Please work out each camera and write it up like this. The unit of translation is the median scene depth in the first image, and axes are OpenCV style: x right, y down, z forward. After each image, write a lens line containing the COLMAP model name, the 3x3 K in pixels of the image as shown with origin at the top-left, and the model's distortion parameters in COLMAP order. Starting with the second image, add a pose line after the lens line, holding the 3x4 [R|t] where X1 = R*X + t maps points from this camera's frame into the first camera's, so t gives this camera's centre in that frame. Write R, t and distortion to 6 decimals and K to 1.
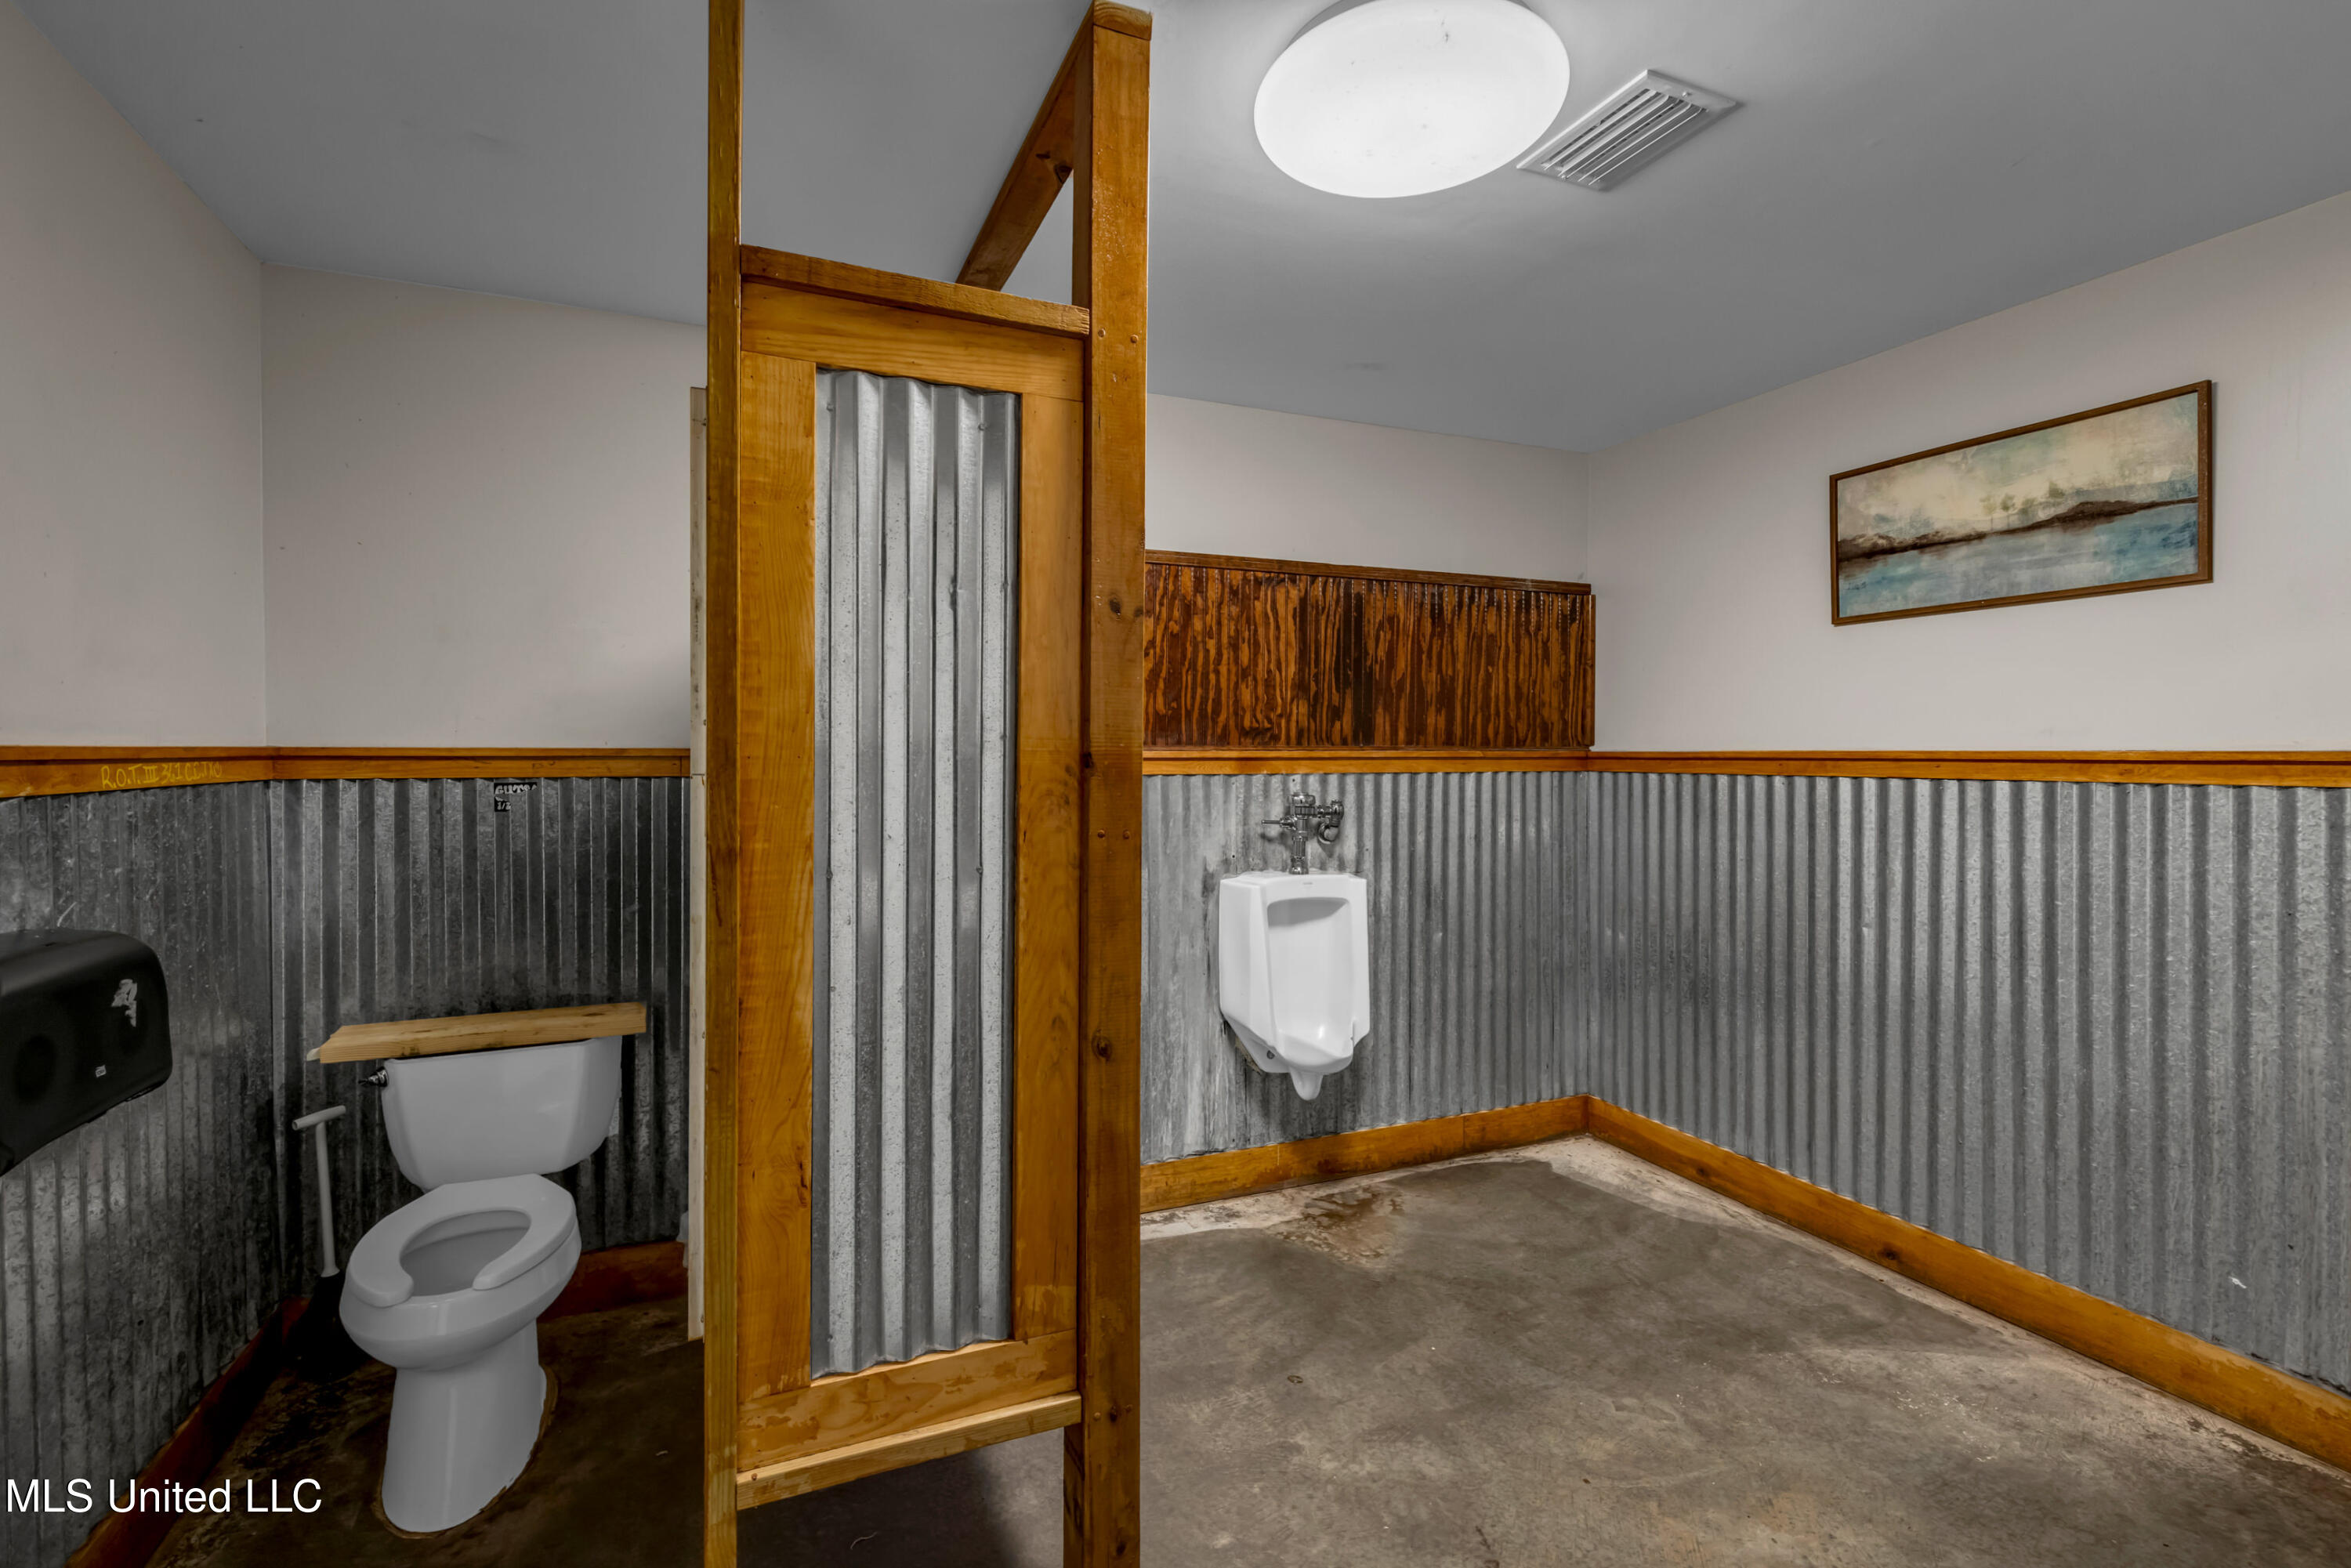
lens RADIAL K [[1065.0, 0, 1183.8], [0, 1065.0, 739.9], [0, 0, 1]] dist [0.003557, 0.000147]
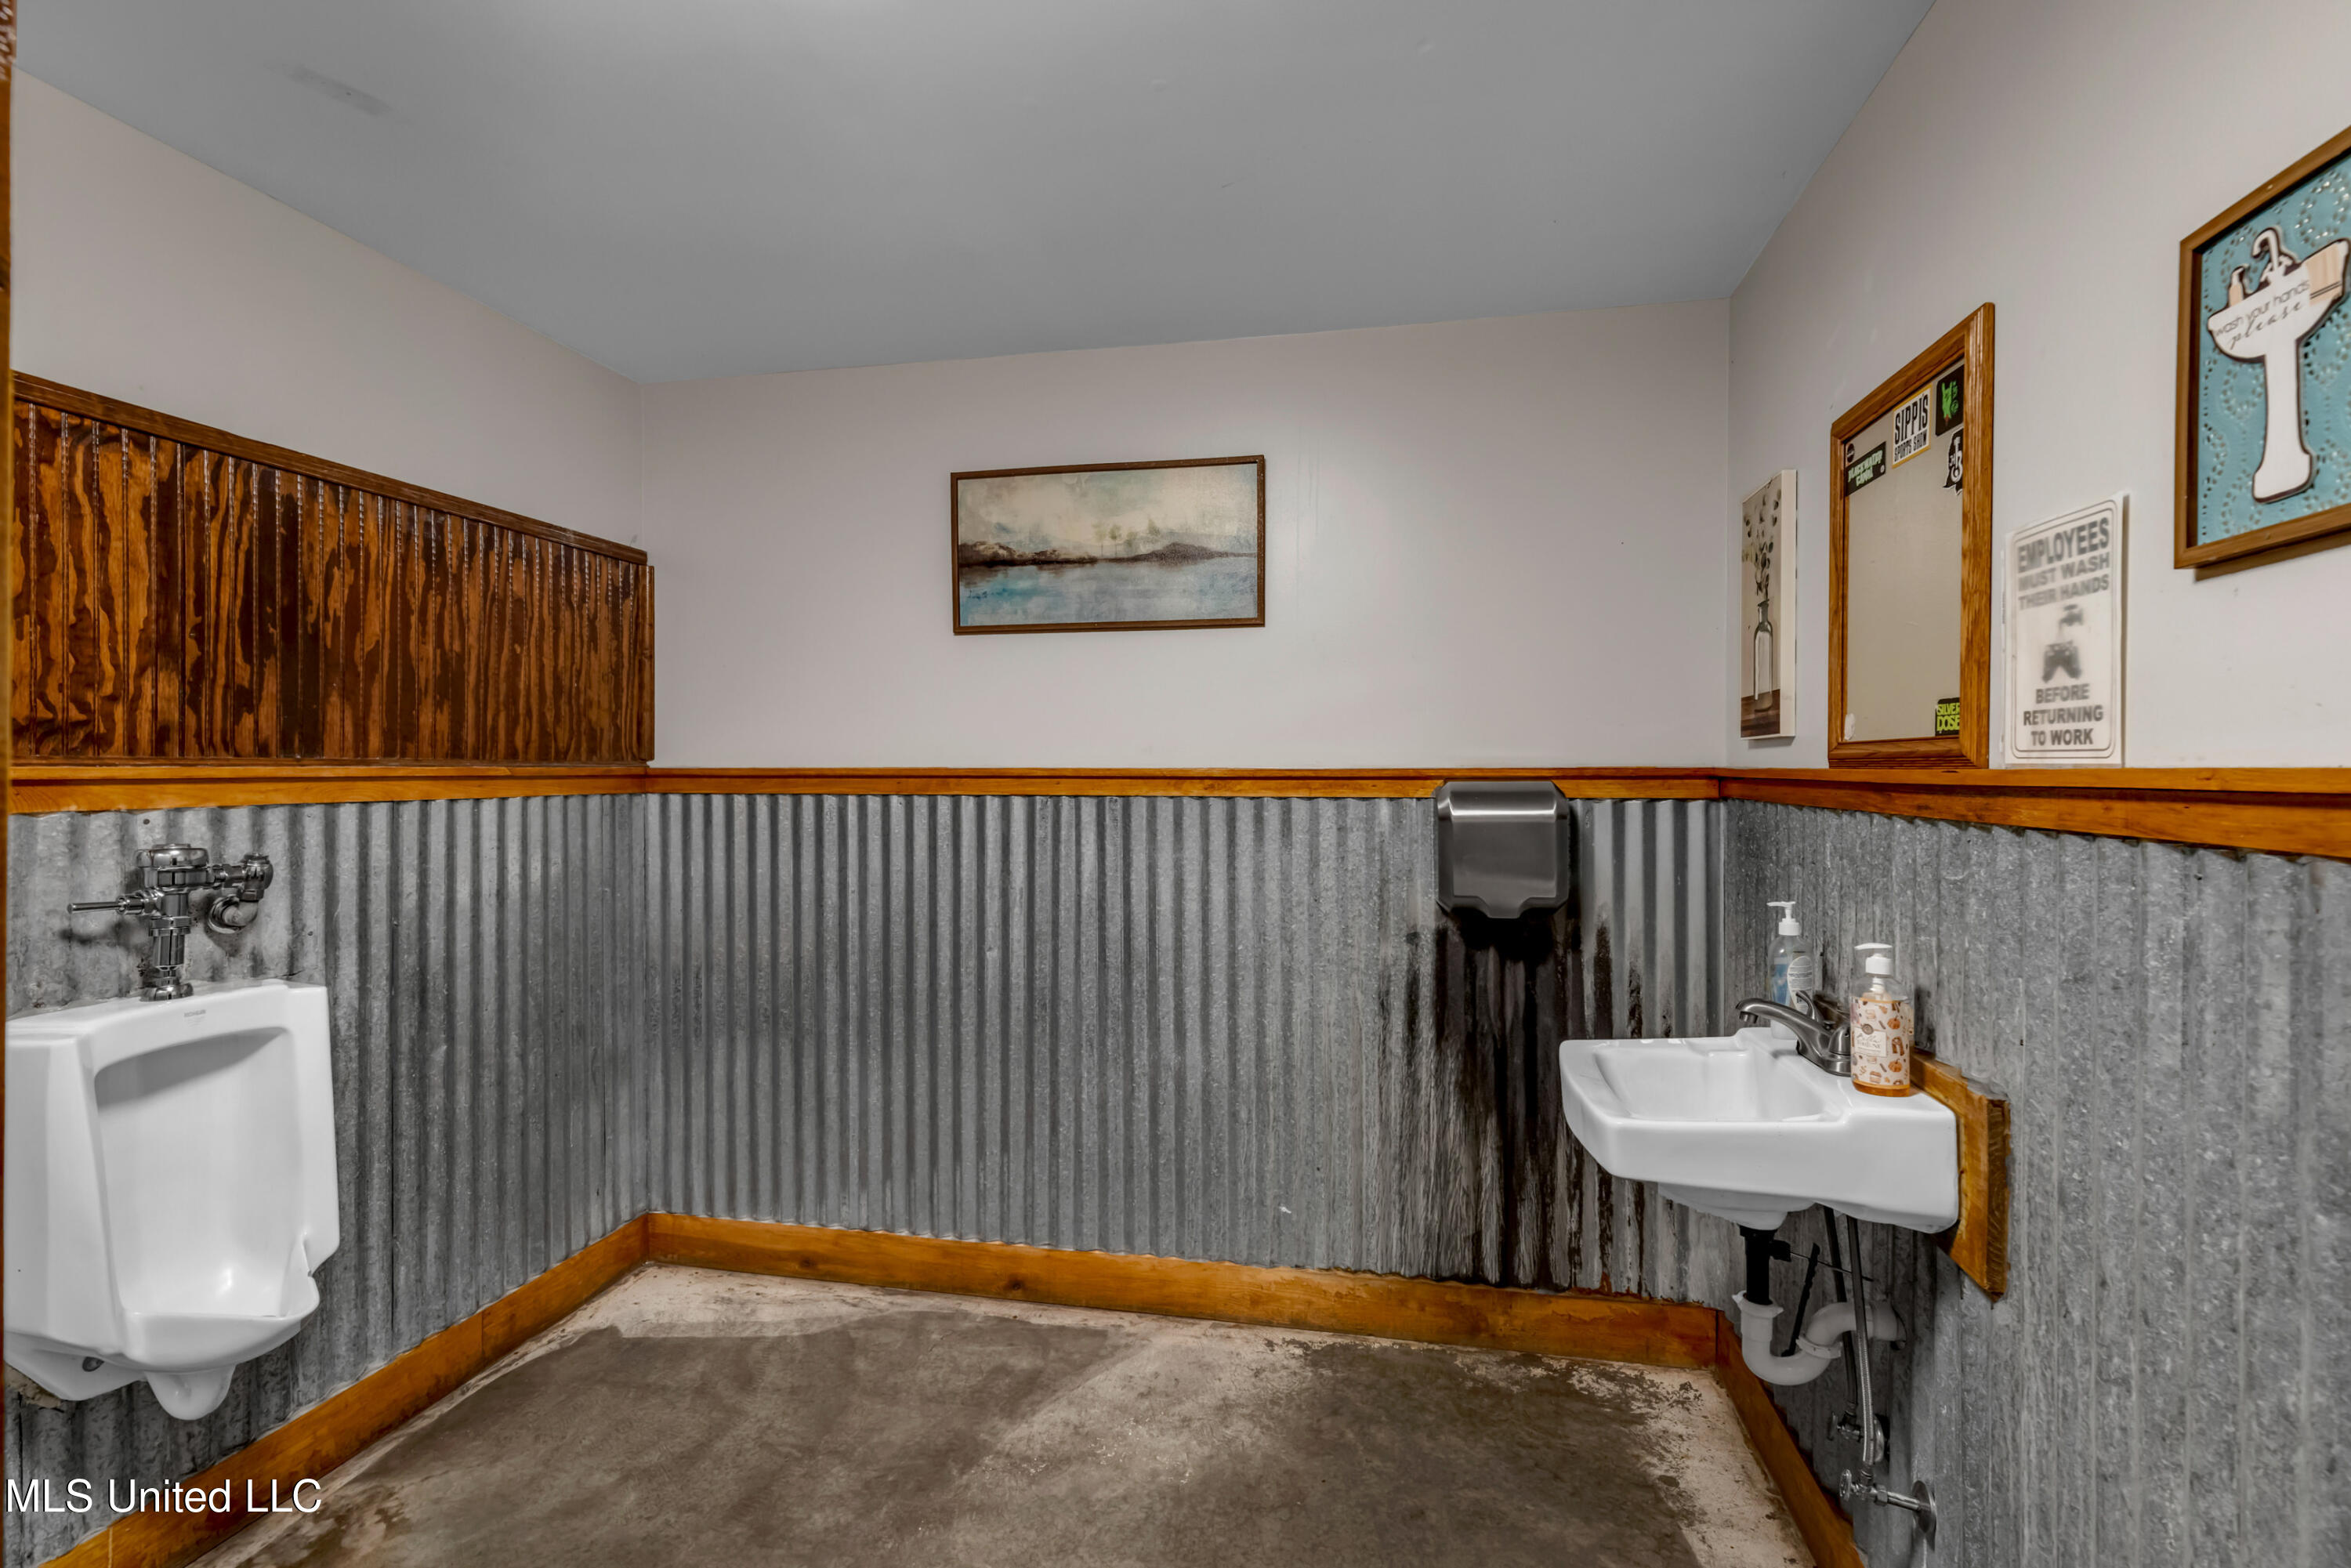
lens RADIAL K [[1068.0, 0, 1186.4], [0, 1068.0, 771.6], [0, 0, 1]] dist [0.007564, -0.000968]
pose [[0.565487, -0.001735, 0.824755, -0.045726], [-0.011194, 0.999890, 0.009778, 0.002001], [-0.824681, -0.014762, 0.565405, 0.272645]]
